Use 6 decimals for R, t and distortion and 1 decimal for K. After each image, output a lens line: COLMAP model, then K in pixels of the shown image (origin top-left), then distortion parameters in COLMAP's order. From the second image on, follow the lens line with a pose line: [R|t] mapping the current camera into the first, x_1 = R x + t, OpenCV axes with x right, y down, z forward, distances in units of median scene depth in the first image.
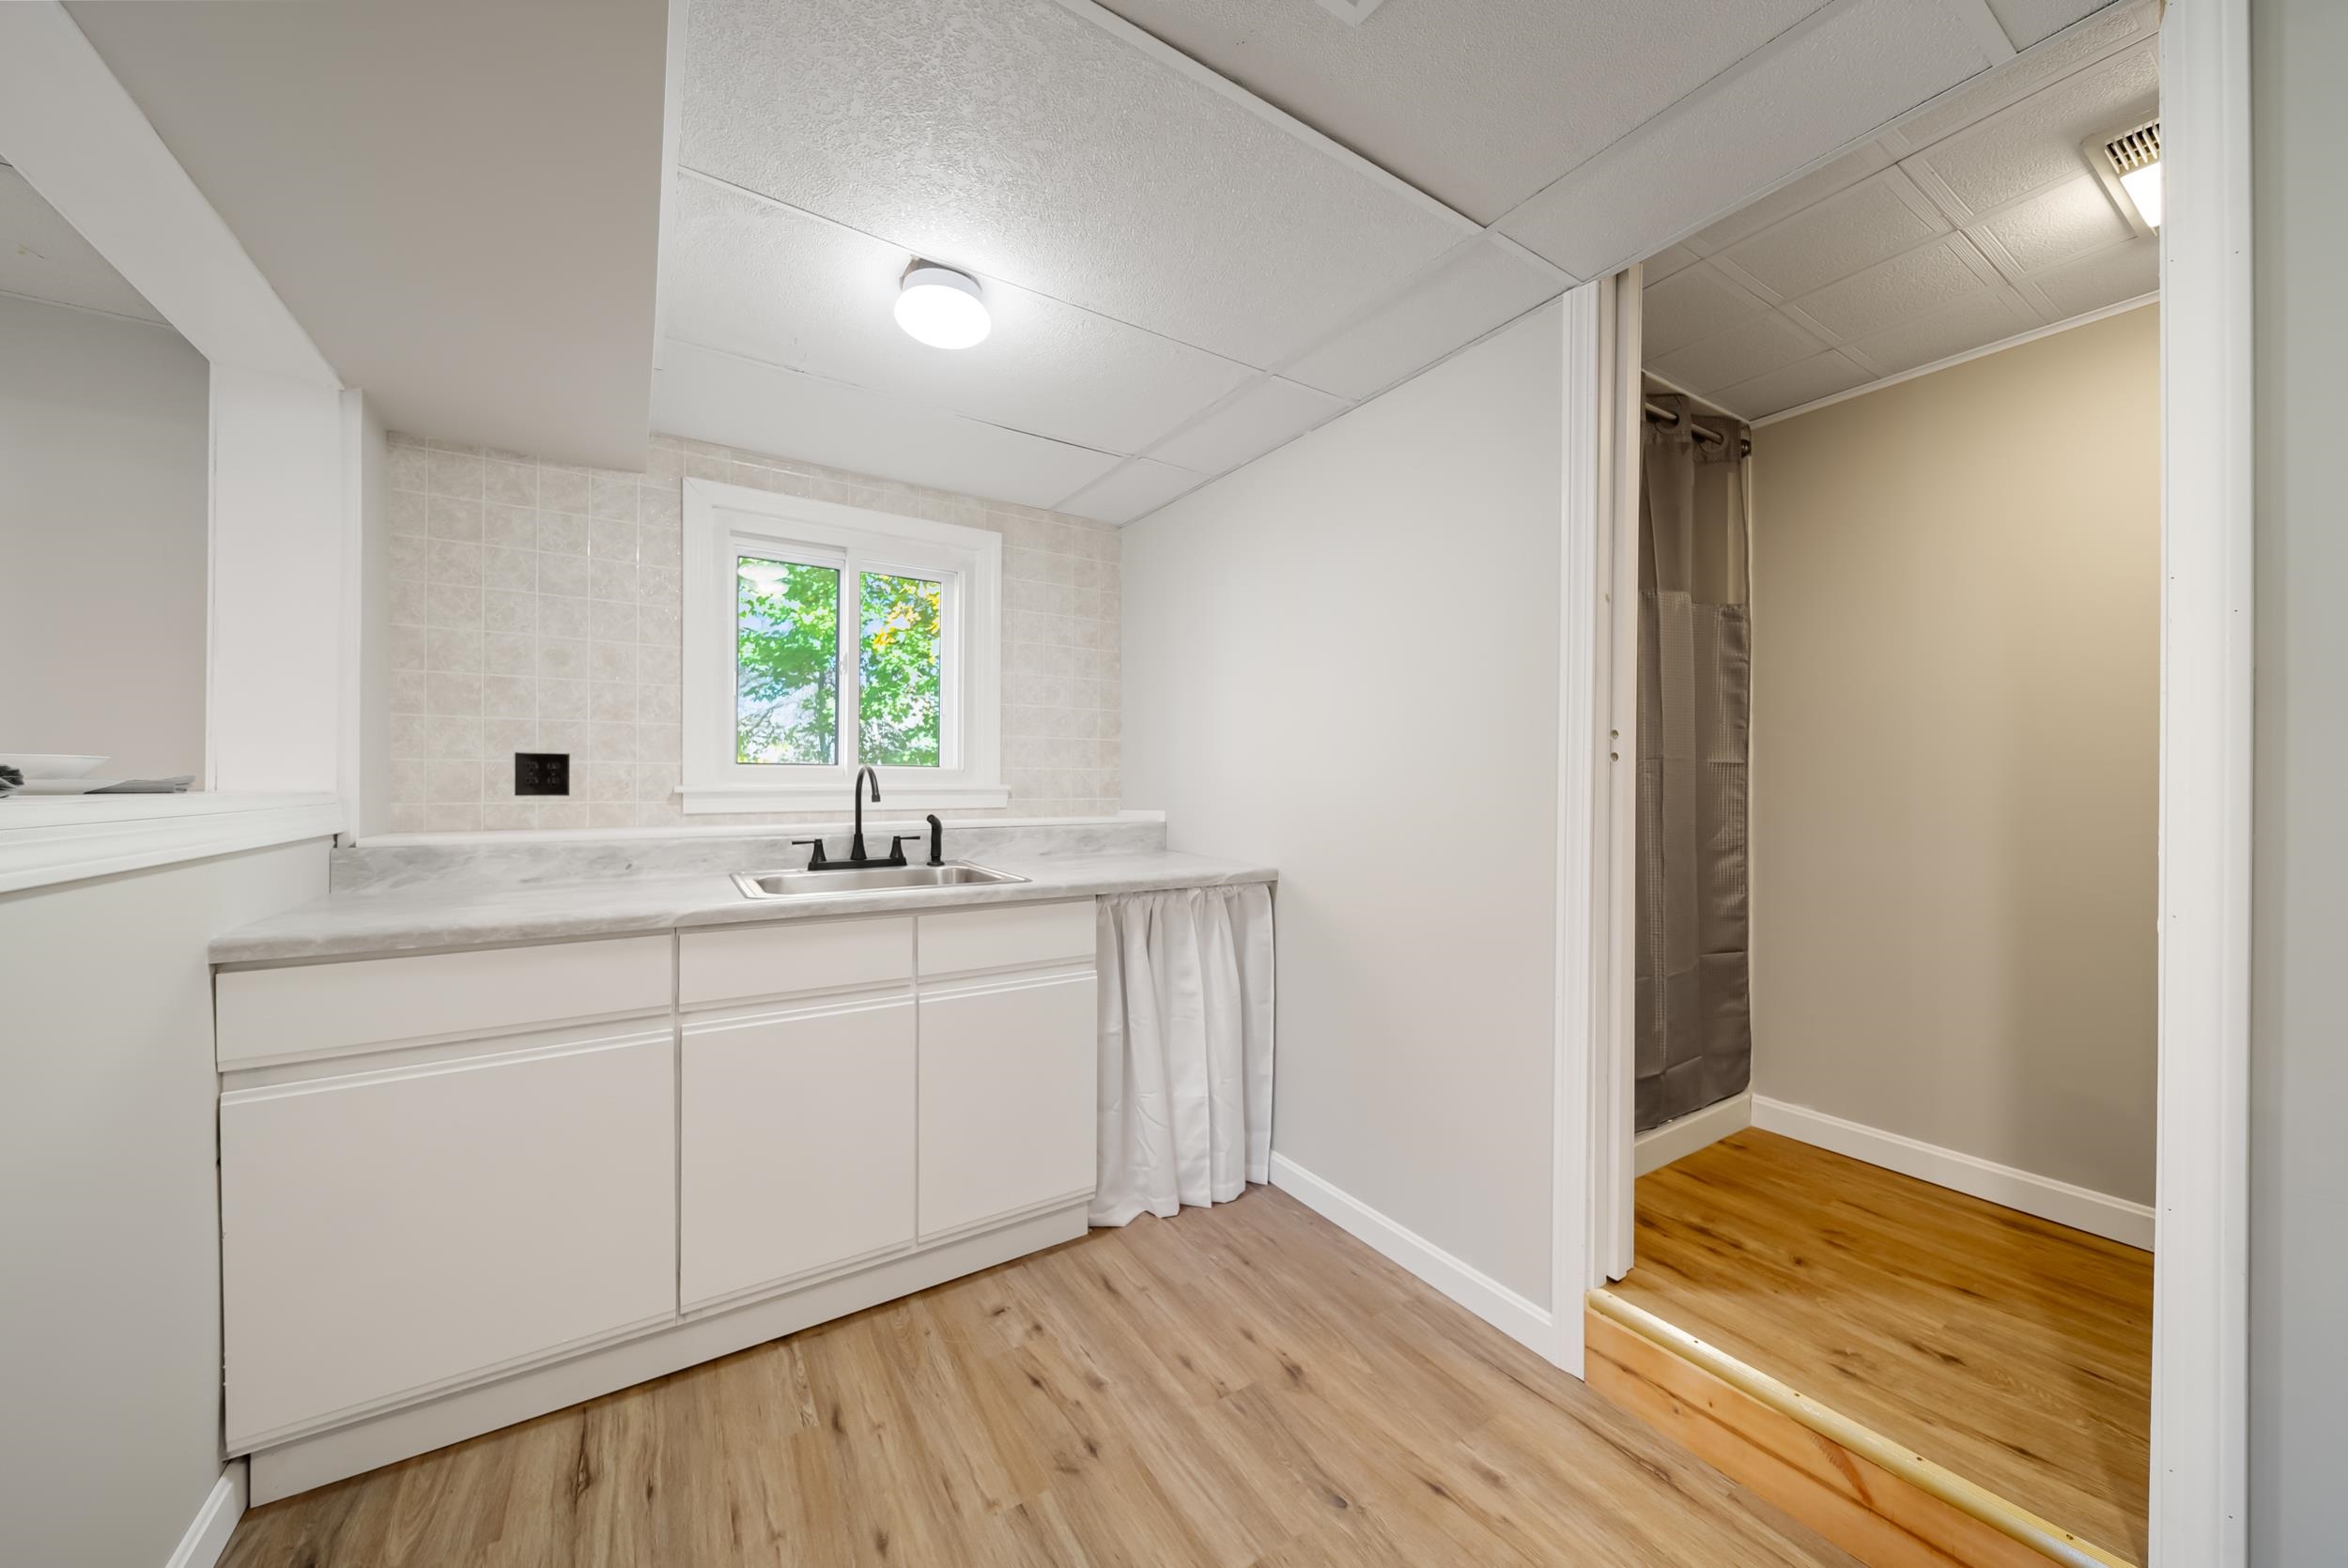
lens RADIAL K [[841.7, 0, 1181.0], [0, 841.7, 785.6], [0, 0, 1]] dist [-0.003655, -0.000544]
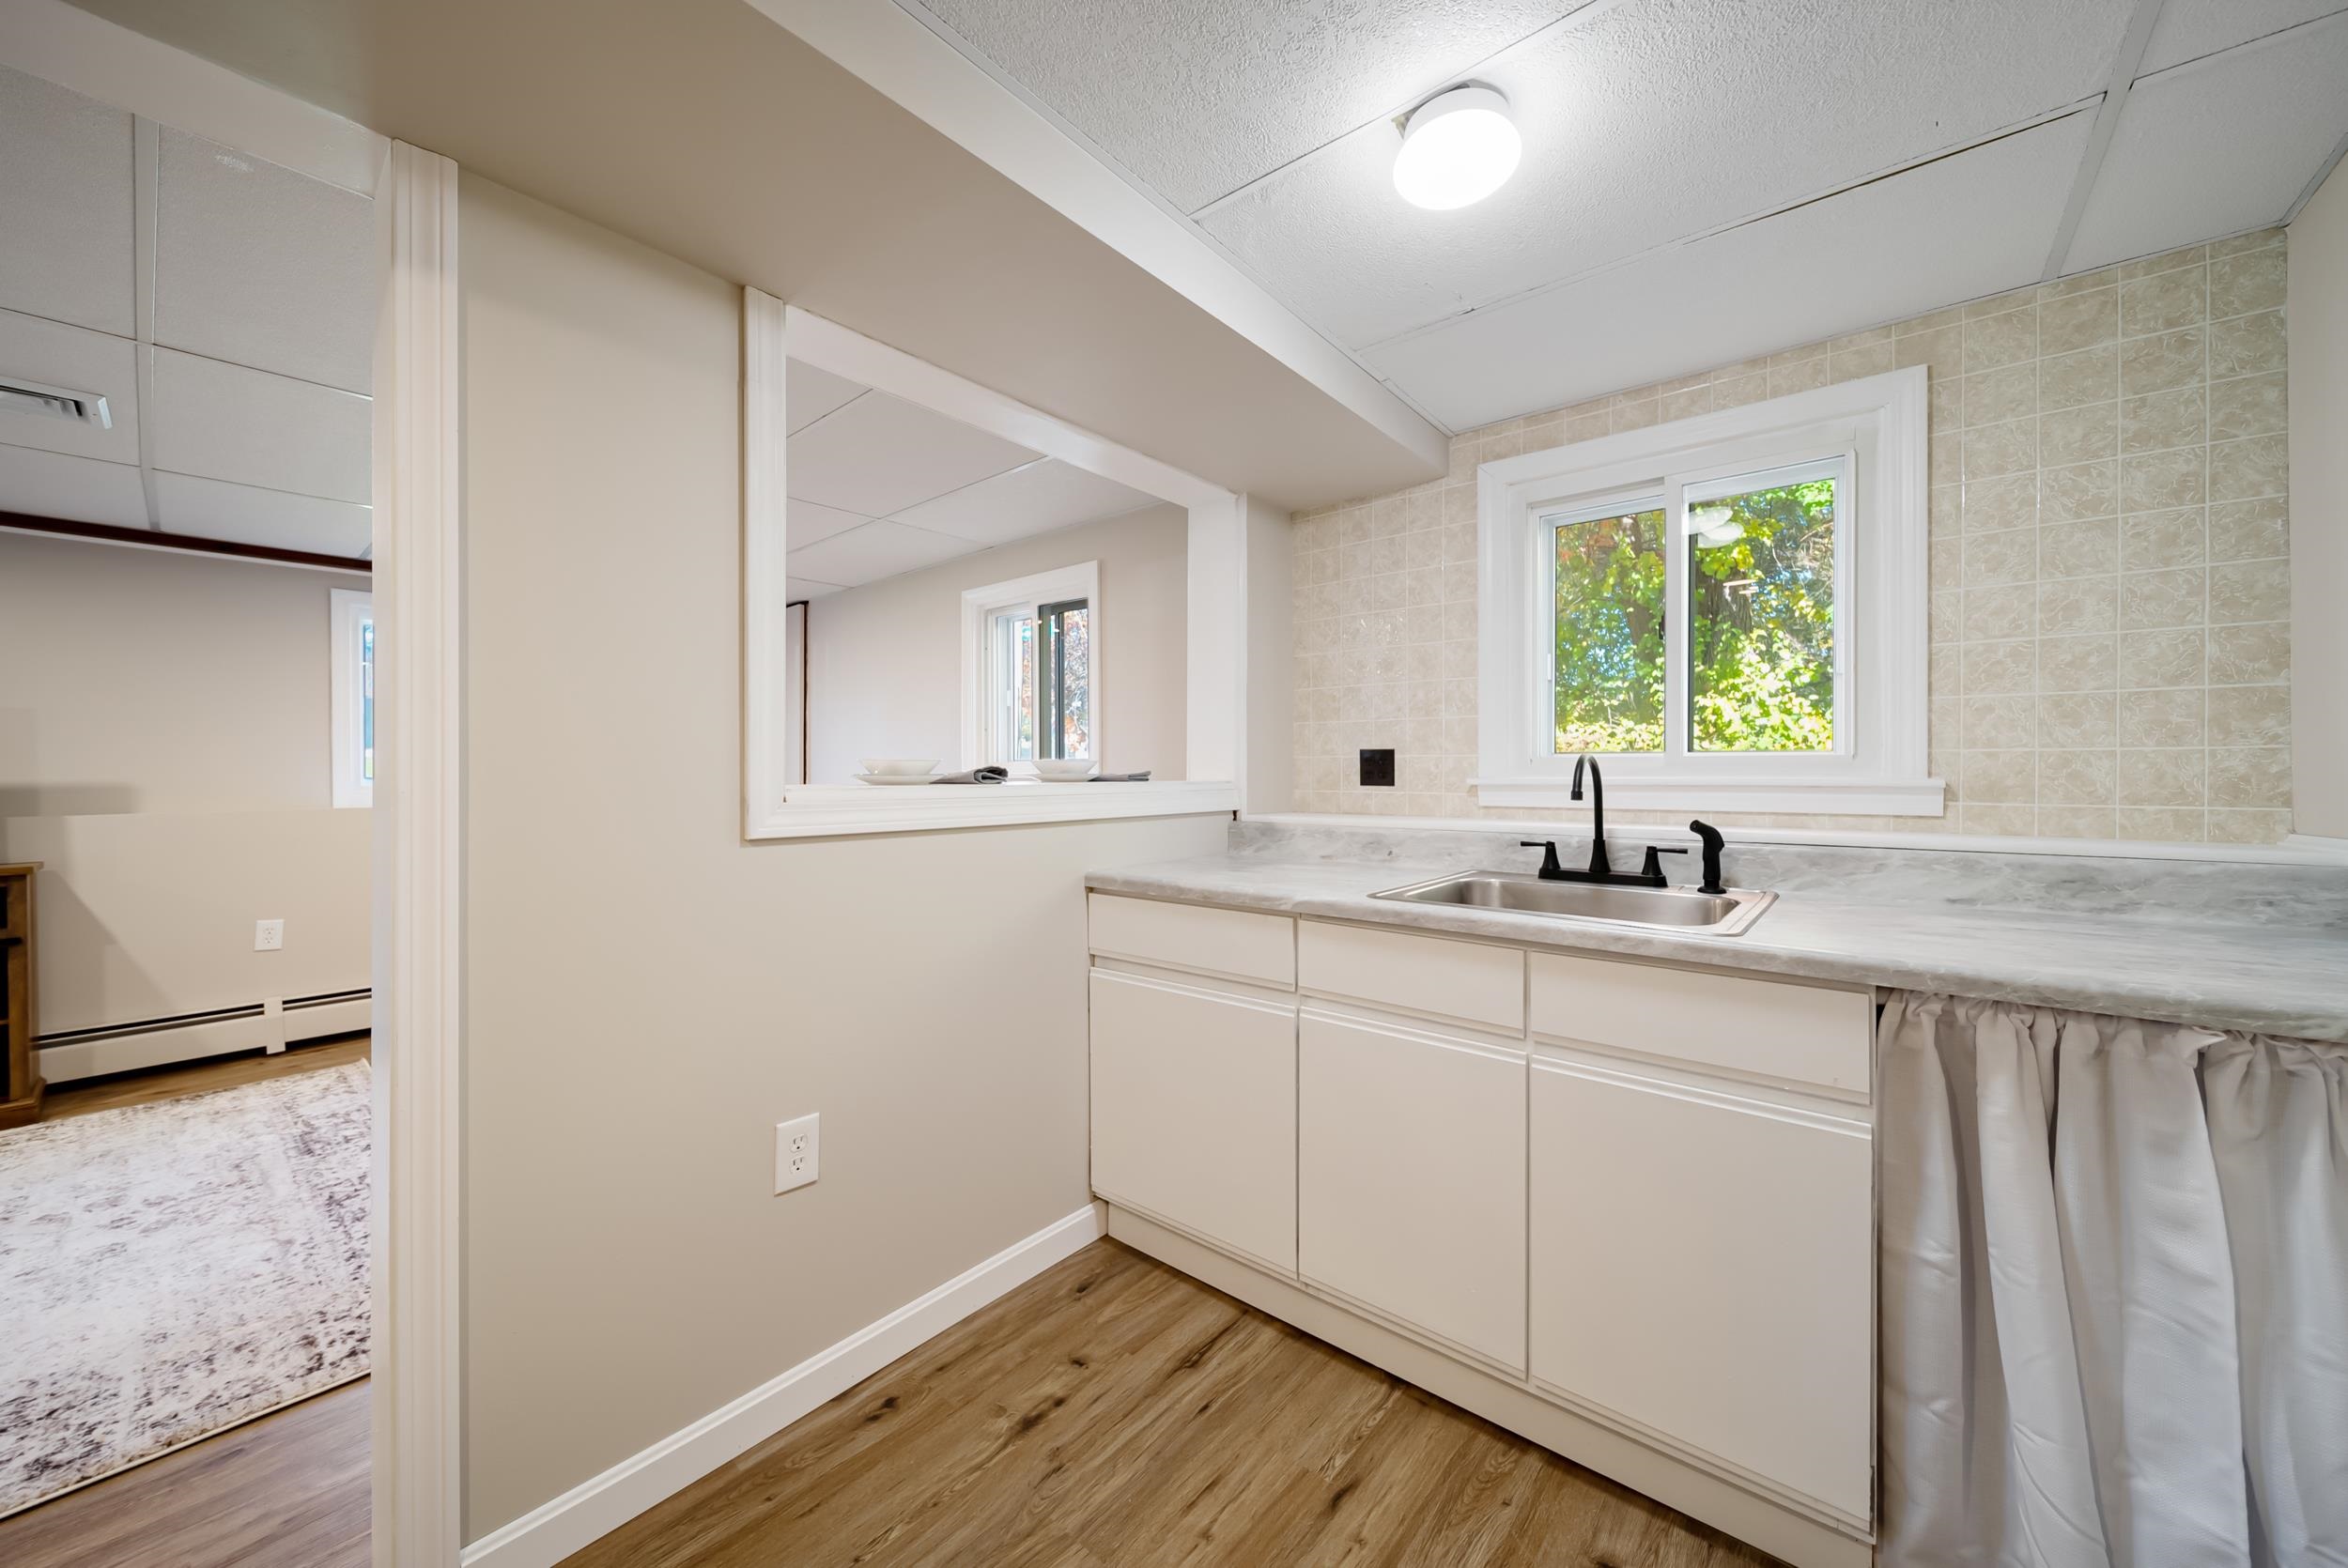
lens RADIAL K [[841.7, 0, 1174.4], [0, 841.7, 773.2], [0, 0, 1]] dist [-0.003655, -0.000544]
pose [[0.290107, -0.000405, -0.956994, 0.278175], [-0.001996, 0.999997, -0.001028, -0.004013], [0.956992, 0.002208, 0.290106, 0.409354]]
